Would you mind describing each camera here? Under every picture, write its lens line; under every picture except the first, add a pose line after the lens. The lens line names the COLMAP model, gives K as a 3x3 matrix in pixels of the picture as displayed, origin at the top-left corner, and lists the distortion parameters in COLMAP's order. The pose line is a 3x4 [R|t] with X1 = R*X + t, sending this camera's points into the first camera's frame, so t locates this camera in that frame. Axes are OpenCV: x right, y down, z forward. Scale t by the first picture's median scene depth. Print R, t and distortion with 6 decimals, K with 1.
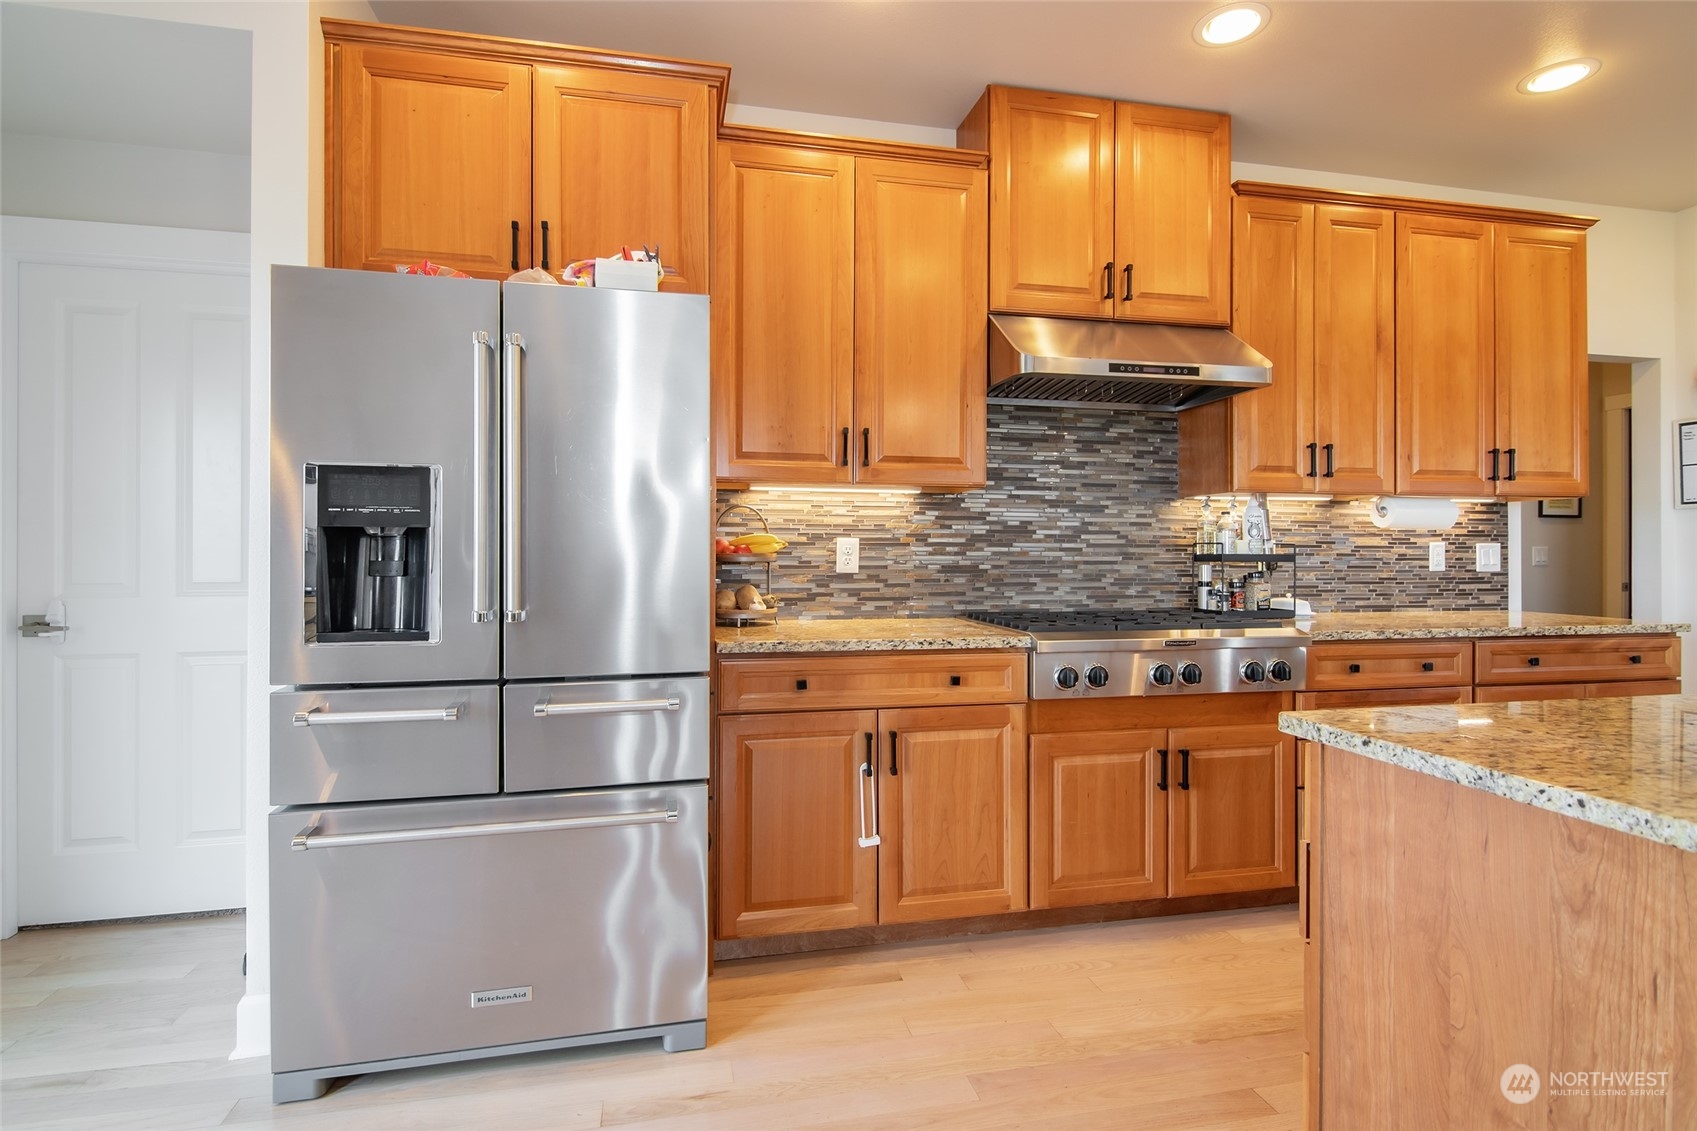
lens RADIAL K [[780.9, 0, 800.9], [0, 780.9, 550.3], [0, 0, 1]] dist [0.005135, -0.007310]
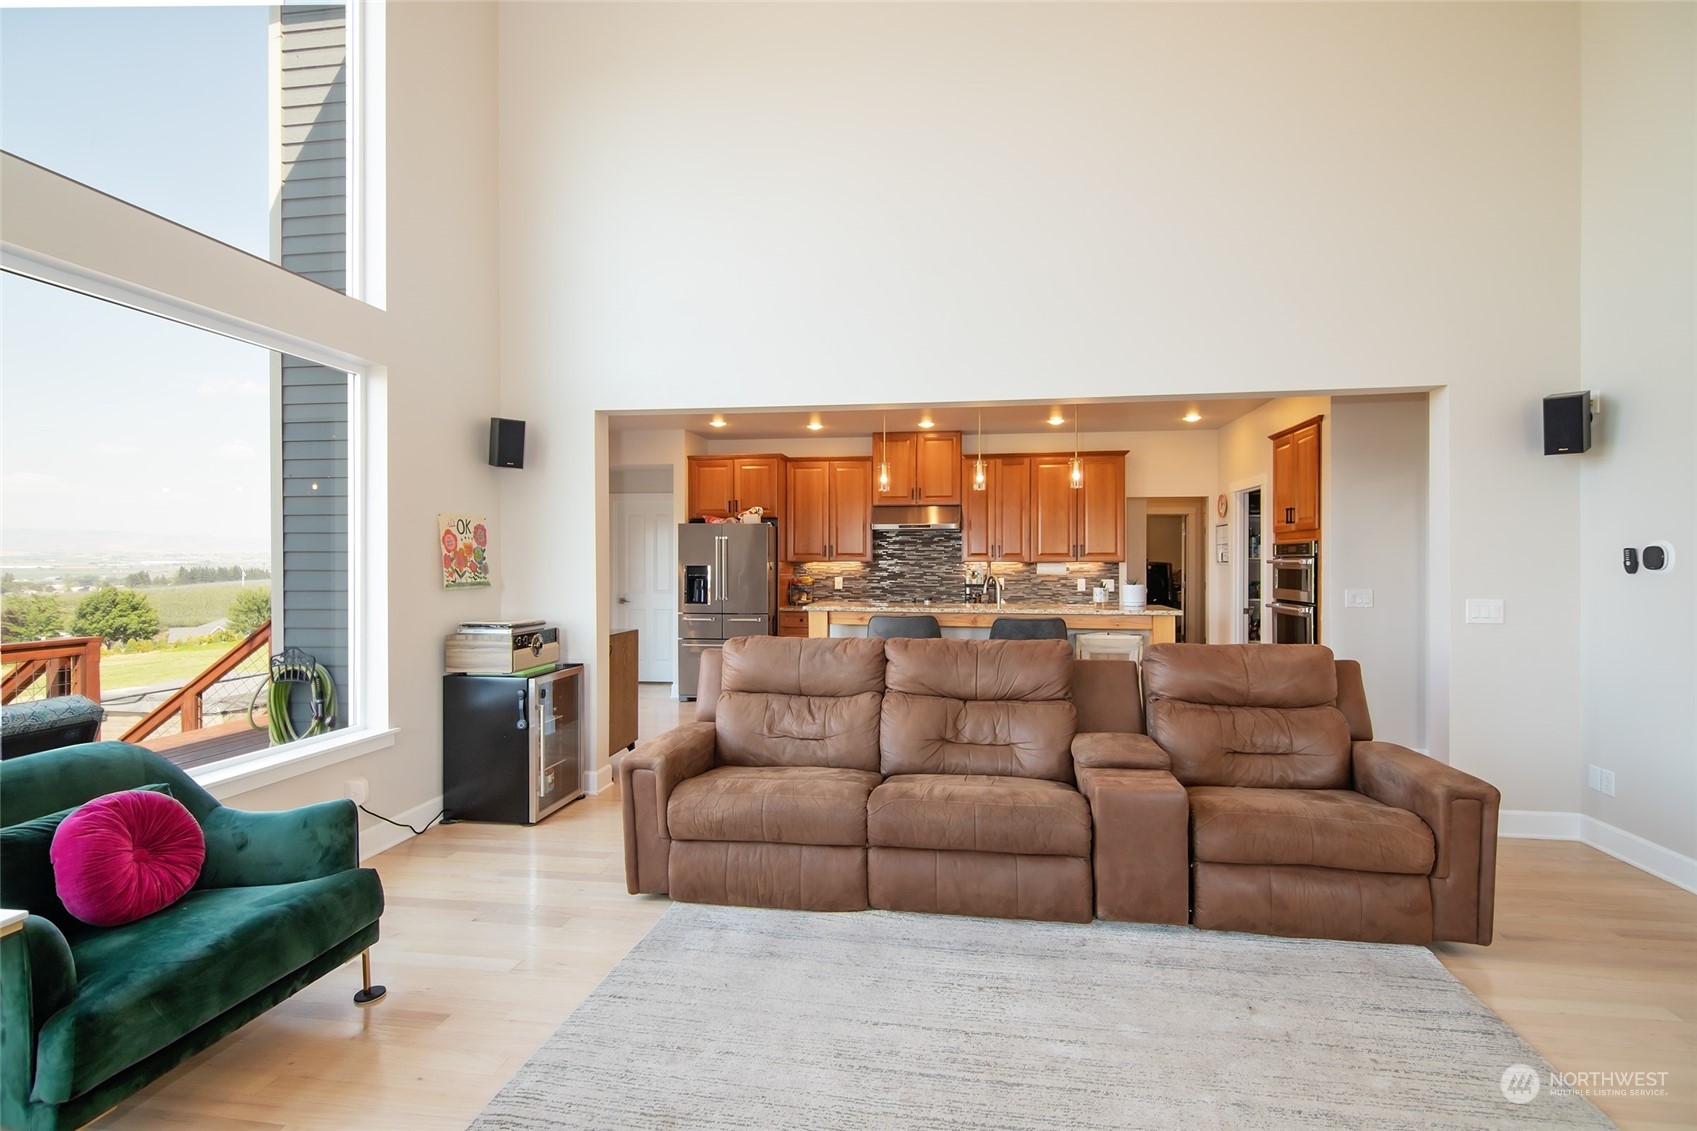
lens RADIAL K [[780.9, 0, 822.9], [0, 780.9, 561.1], [0, 0, 1]] dist [0.005135, -0.007310]
pose [[0.930131, -0.002219, -0.367221, 1.292210], [0.002460, 0.999997, 0.000189, -0.092705], [0.367219, -0.001079, 0.930134, -2.122725]]
